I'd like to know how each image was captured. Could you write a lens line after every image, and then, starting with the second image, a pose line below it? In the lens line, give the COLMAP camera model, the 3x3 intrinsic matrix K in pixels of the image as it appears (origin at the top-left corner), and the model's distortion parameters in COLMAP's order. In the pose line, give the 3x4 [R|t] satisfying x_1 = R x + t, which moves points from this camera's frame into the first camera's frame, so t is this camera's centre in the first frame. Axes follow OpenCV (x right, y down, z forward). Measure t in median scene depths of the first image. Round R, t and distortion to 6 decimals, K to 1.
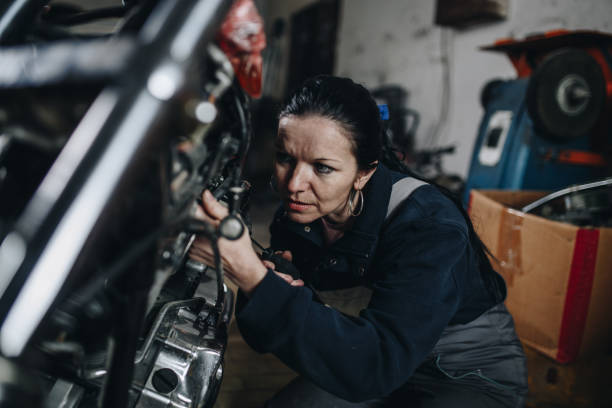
lens RADIAL K [[584.3, 0, 306.0], [0, 584.3, 204.0], [0, 0, 1]] dist [-0.015276, -0.002487]
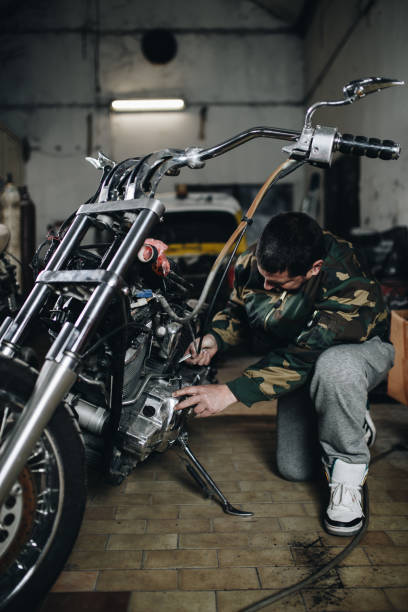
lens RADIAL K [[587.5, 0, 204.0], [0, 587.5, 306.0], [0, 0, 1]] dist [-0.027302, 0.017057]
pose [[0.954041, -0.078354, -0.289253, 0.534526], [0.055856, 0.994793, -0.085243, 0.116583], [0.294426, 0.065169, 0.953450, -0.876660]]
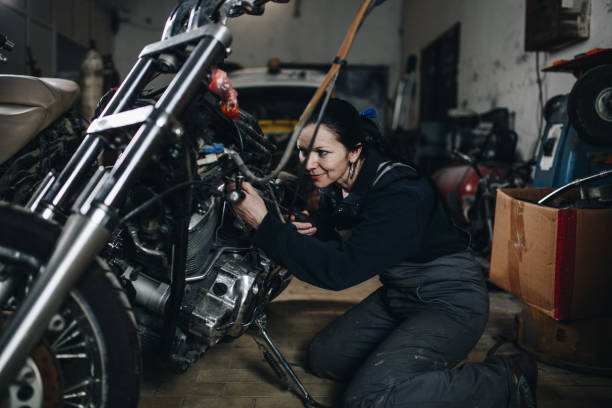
lens RADIAL K [[584.3, 0, 306.0], [0, 584.3, 204.0], [0, 0, 1]] dist [-0.015276, -0.002487]
pose [[0.960890, -0.044208, -0.273380, 0.474939], [0.027711, 0.997571, -0.063915, 0.157711], [0.275541, 0.053839, 0.959780, -0.602551]]
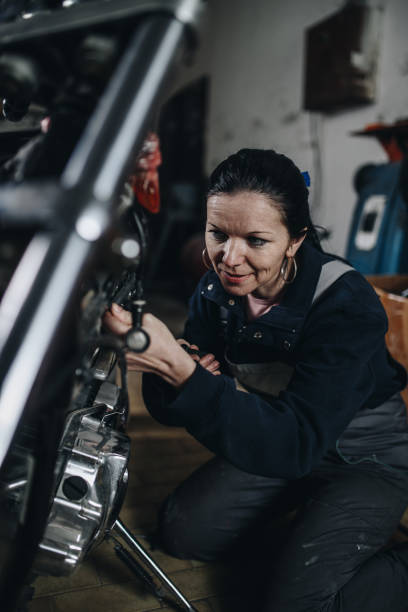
lens RADIAL K [[584.3, 0, 204.0], [0, 584.3, 306.0], [0, 0, 1]] dist [-0.015276, -0.002487]
pose [[0.997754, -0.054796, 0.038539, -0.035222], [0.053763, 0.998179, 0.027349, -0.031398], [-0.039967, -0.025215, 0.998883, -0.025925]]
